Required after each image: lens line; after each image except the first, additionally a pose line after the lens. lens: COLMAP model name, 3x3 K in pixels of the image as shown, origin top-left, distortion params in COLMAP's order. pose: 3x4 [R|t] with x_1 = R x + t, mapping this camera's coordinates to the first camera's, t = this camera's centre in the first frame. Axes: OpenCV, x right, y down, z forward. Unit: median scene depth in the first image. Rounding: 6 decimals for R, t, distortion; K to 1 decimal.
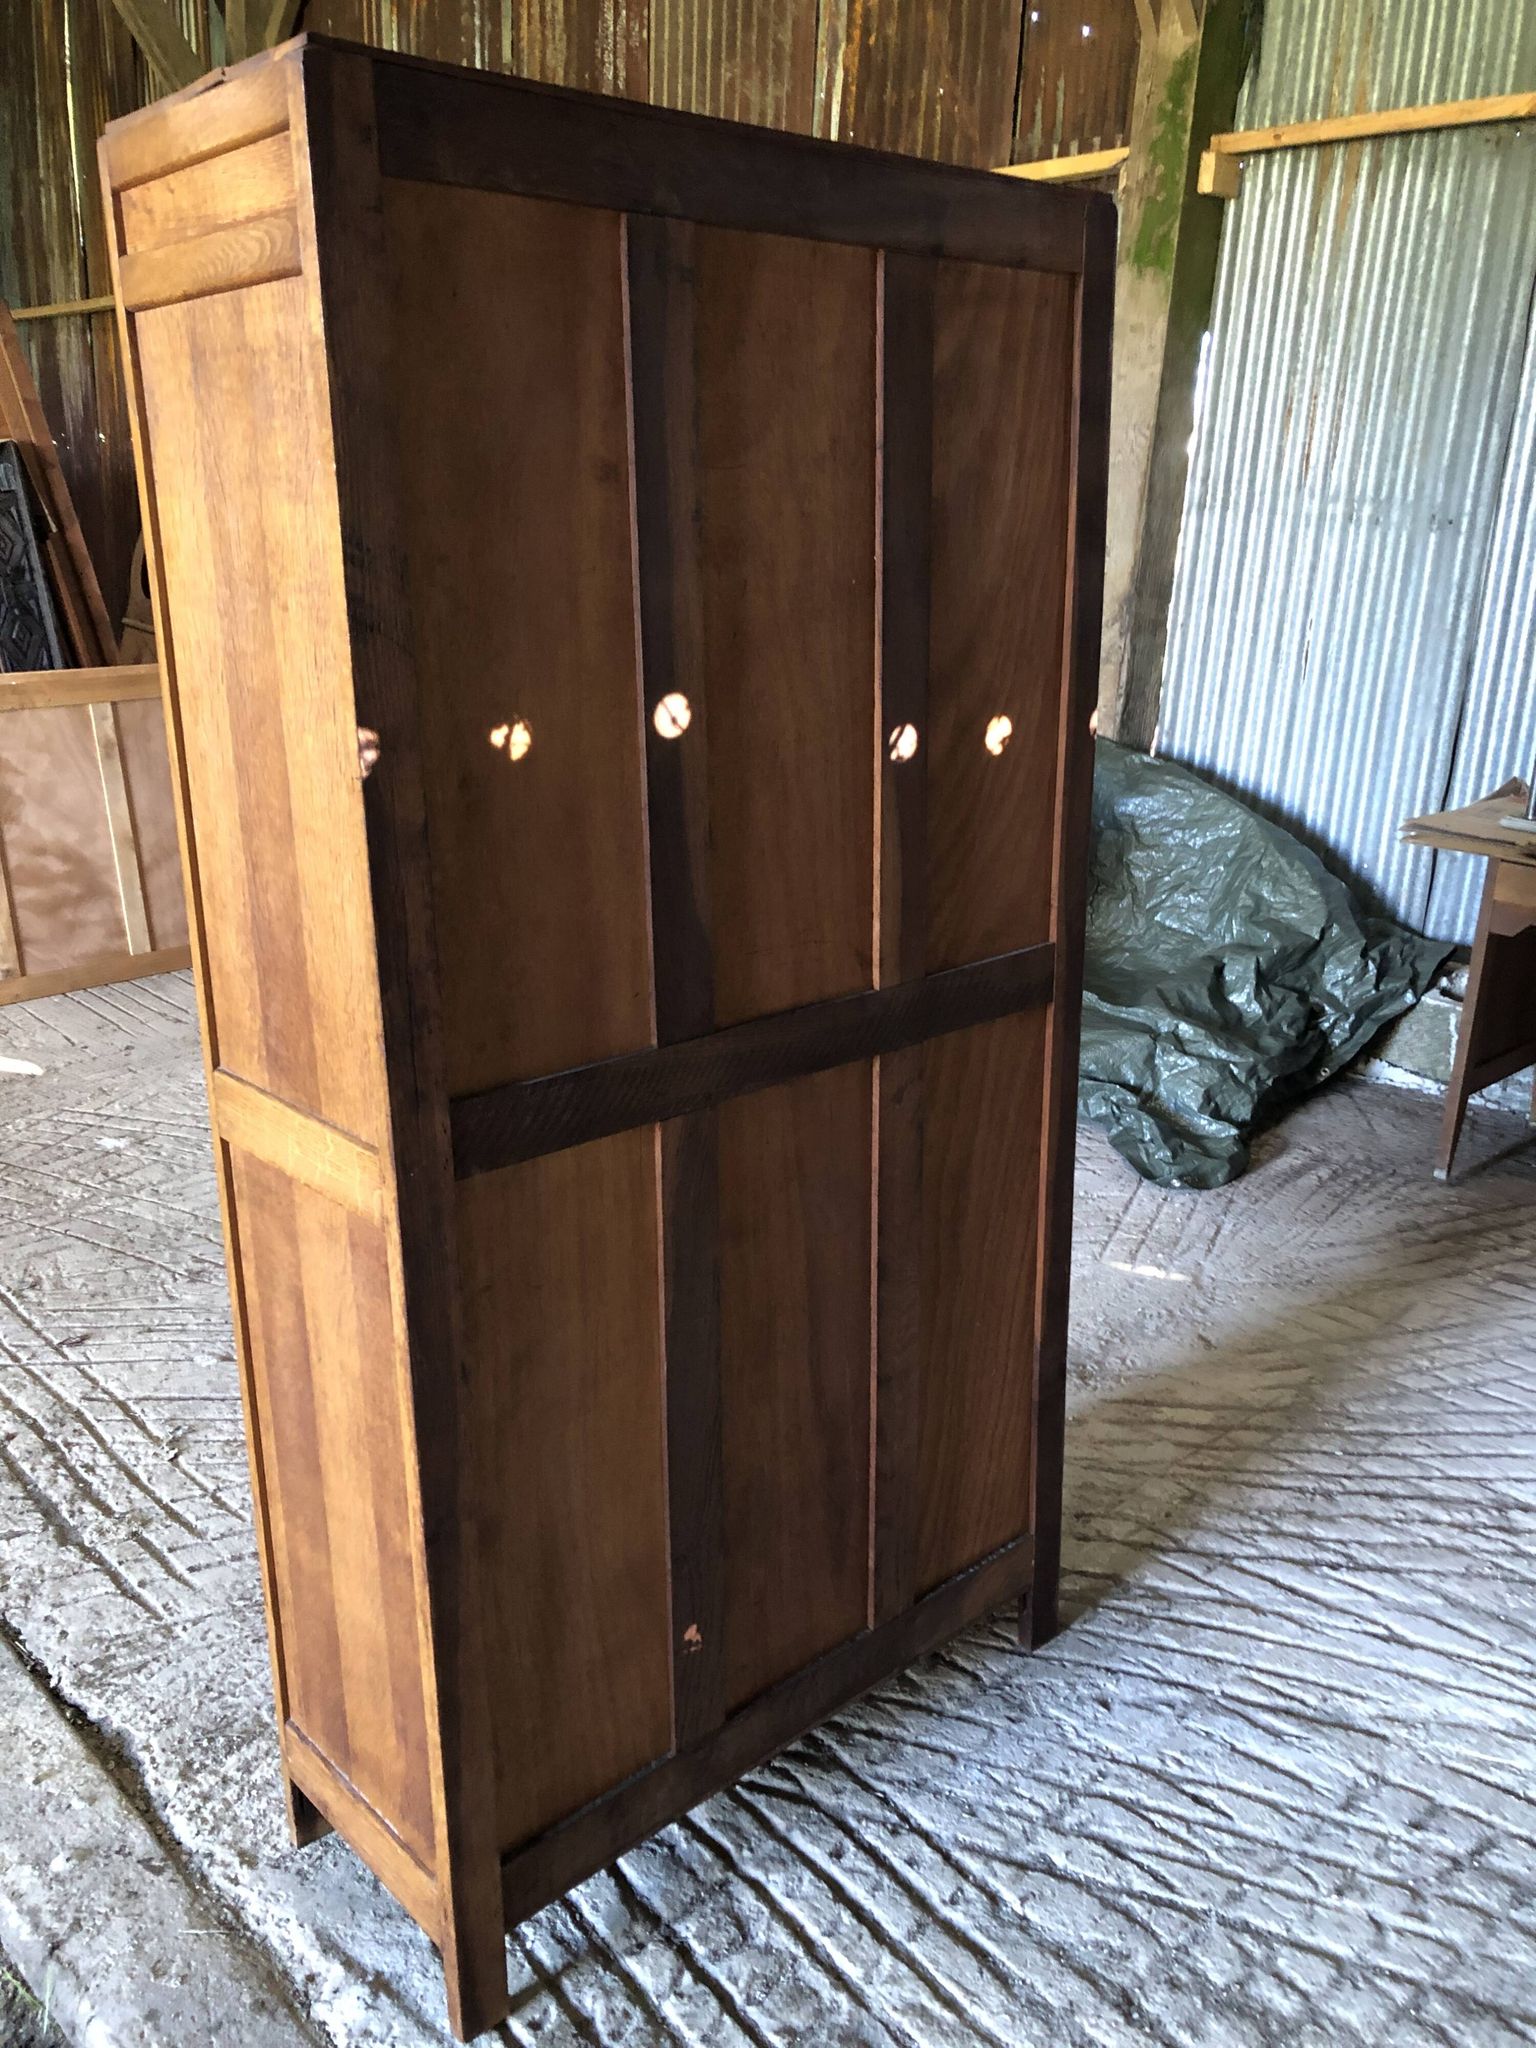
lens RADIAL K [[1675.2, 0, 795.6], [0, 1675.2, 1005.6], [0, 0, 1]] dist [0.024754, -0.013224]
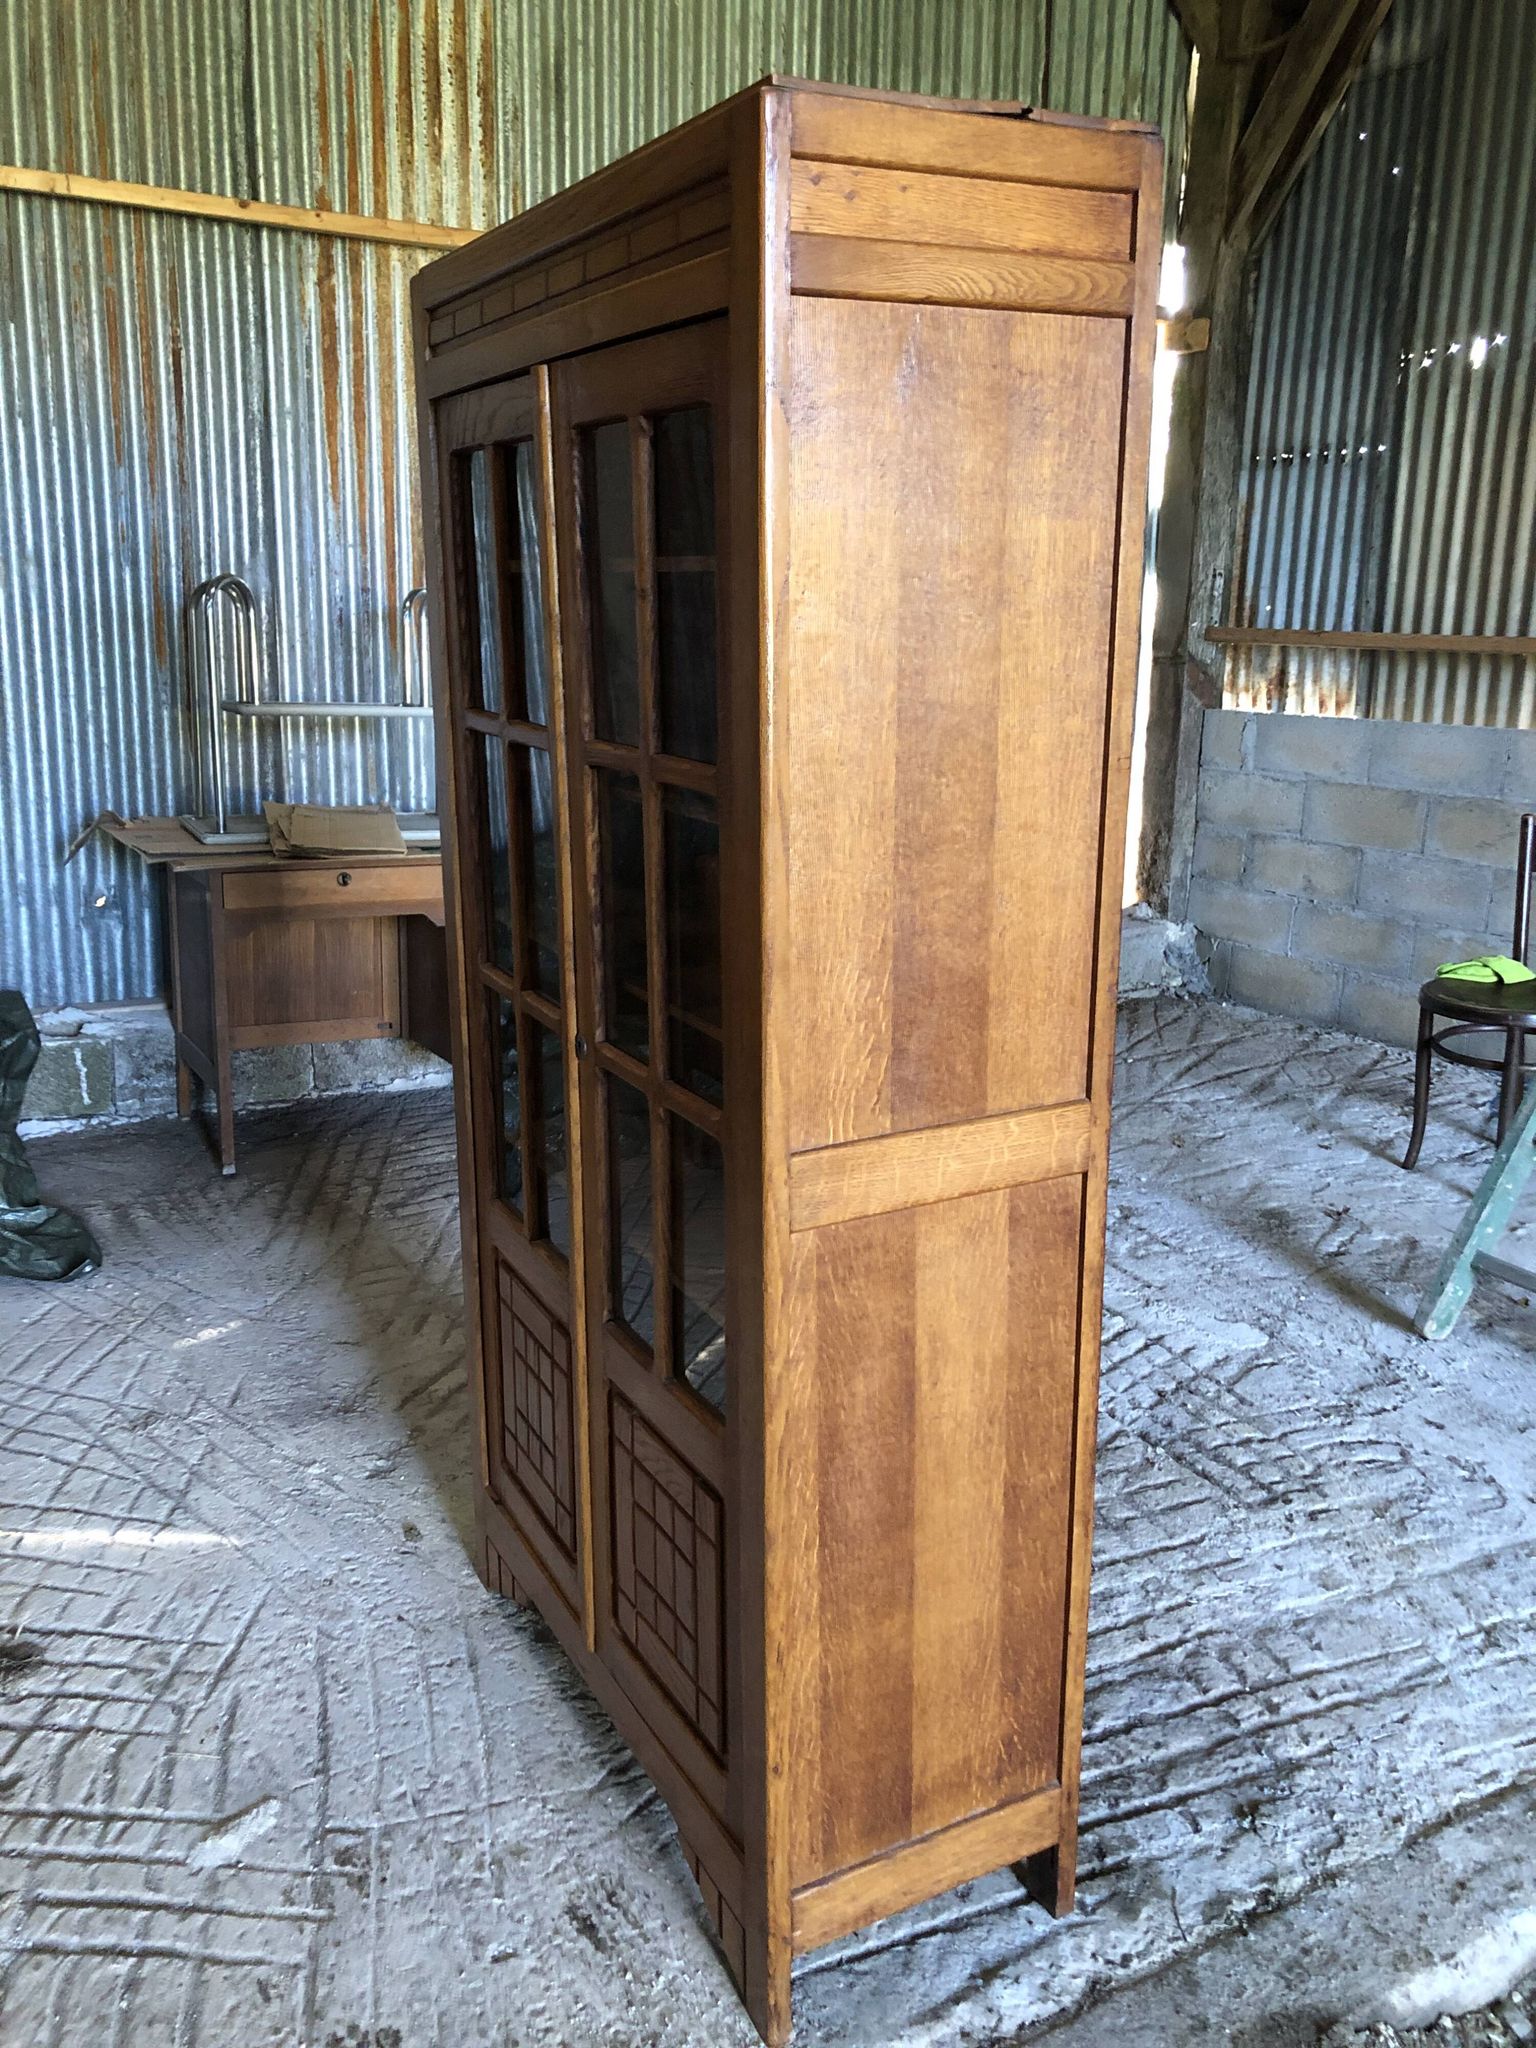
lens RADIAL K [[1675.2, 0, 776.5], [0, 1675.2, 1012.3], [0, 0, 1]] dist [0.024754, -0.013224]
pose [[0.254758, -0.241638, 0.936328, -0.849924], [0.274186, 0.946588, 0.169685, -0.136369], [-0.927319, 0.213499, 0.307404, 0.533336]]
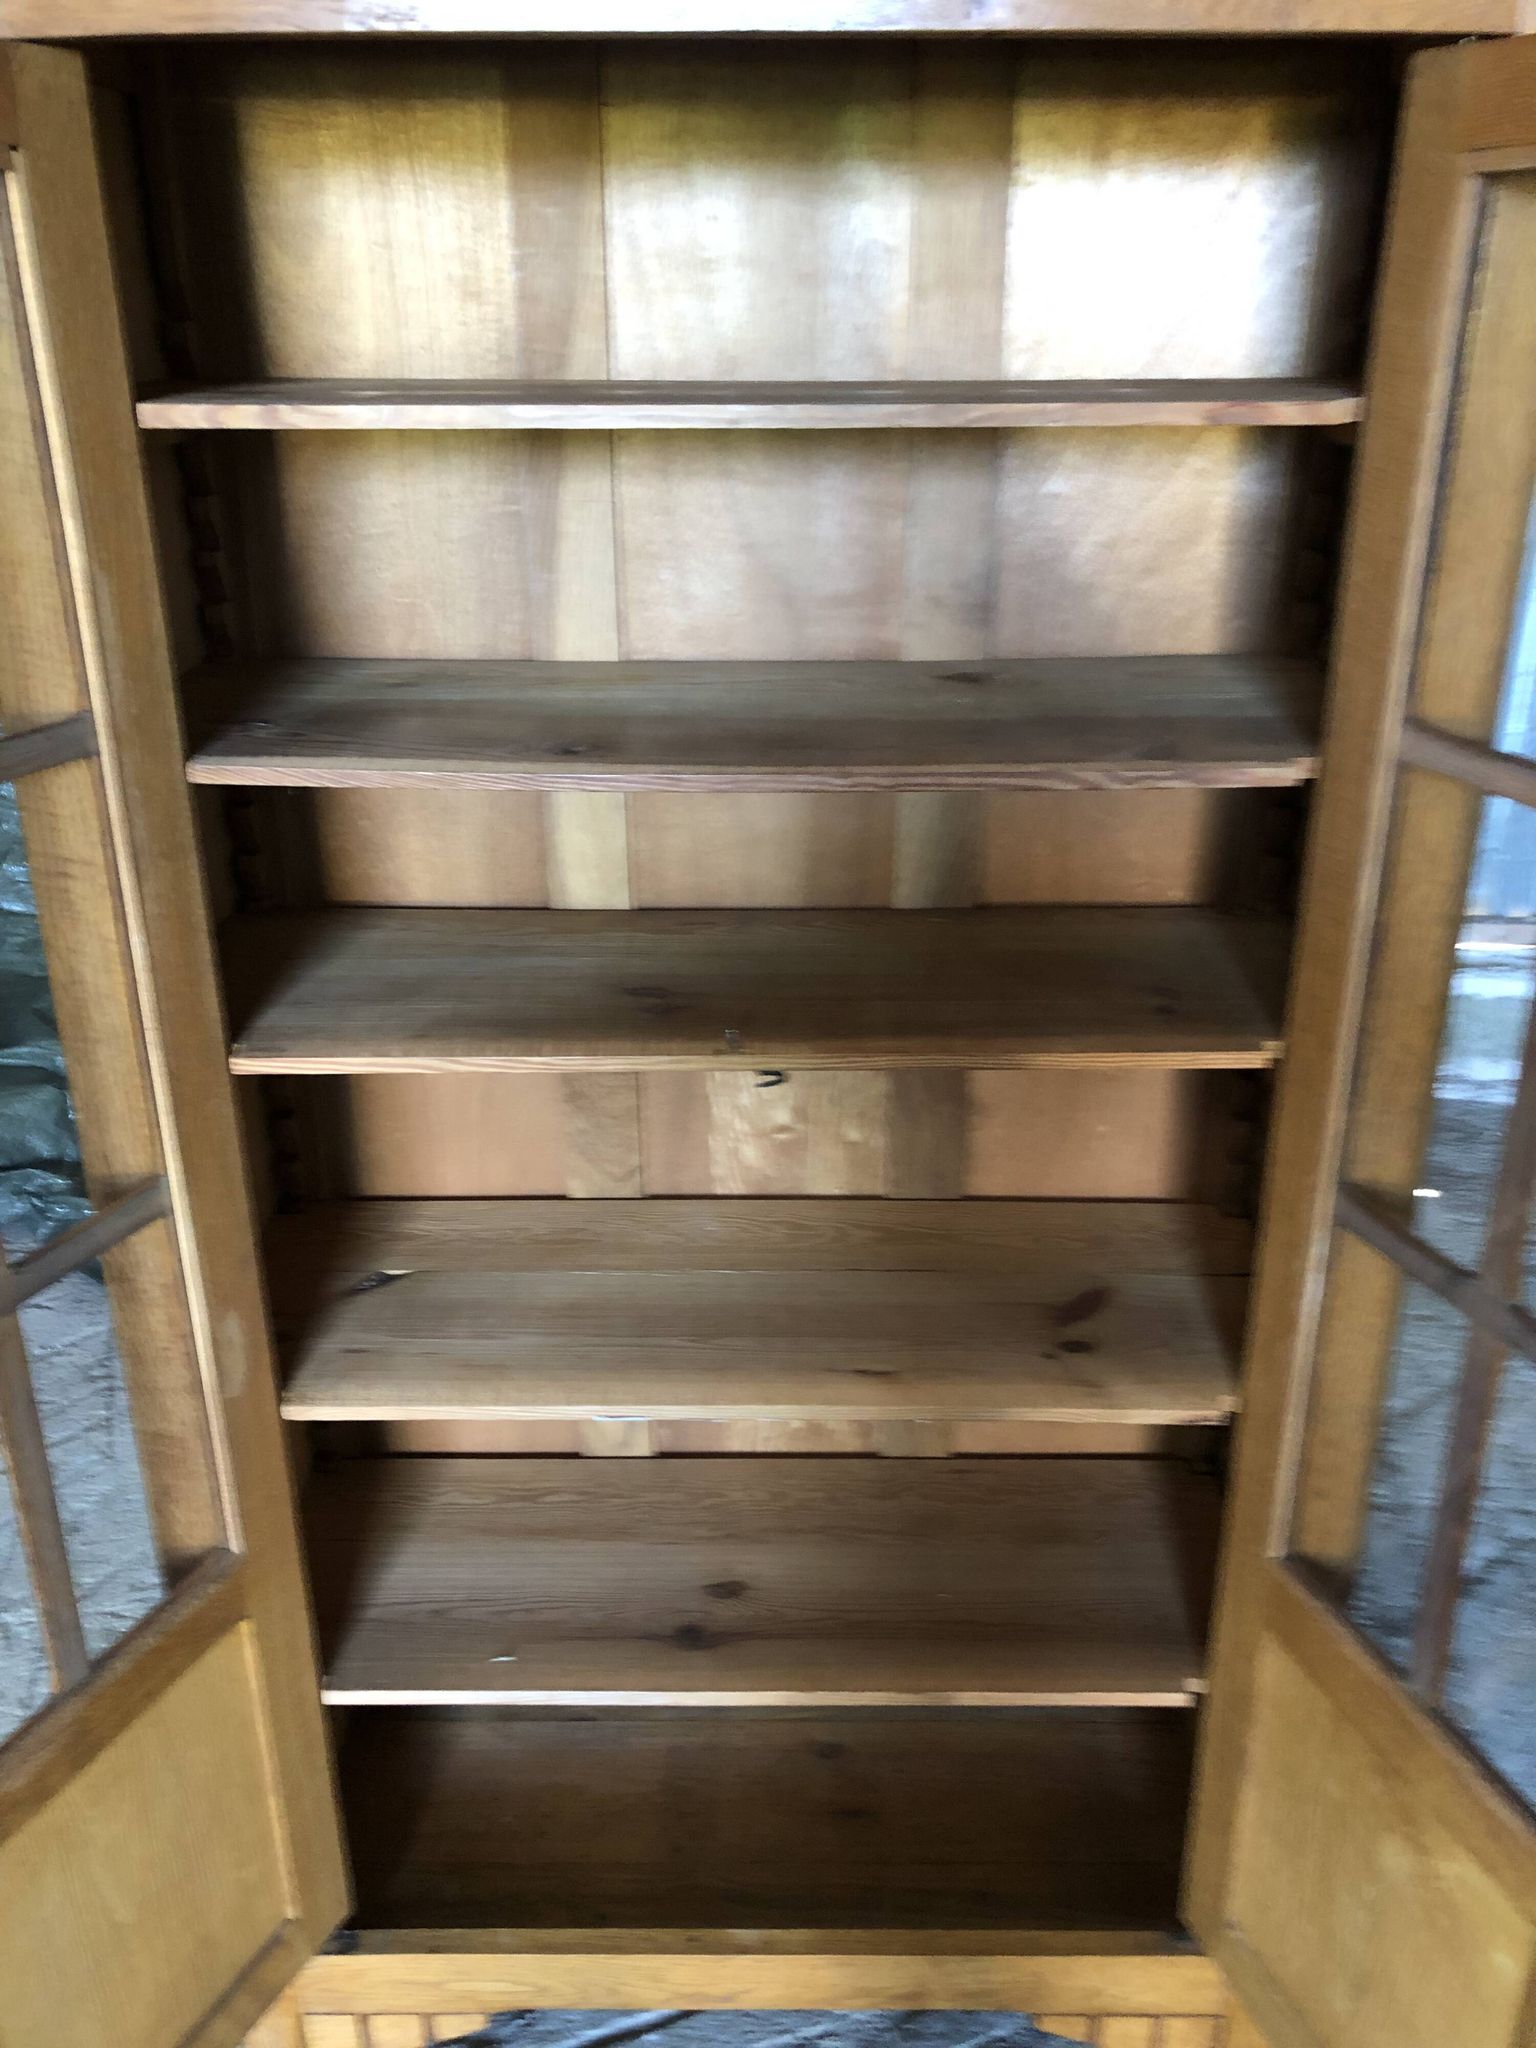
lens RADIAL K [[1675.2, 0, 790.3], [0, 1675.2, 1001.4], [0, 0, 1]] dist [0.024754, -0.013224]
pose [[0.732552, -0.265315, 0.626878, 0.000233], [0.197529, 0.964143, 0.177229, -0.145437], [-0.651422, -0.006003, 0.758692, 0.440410]]
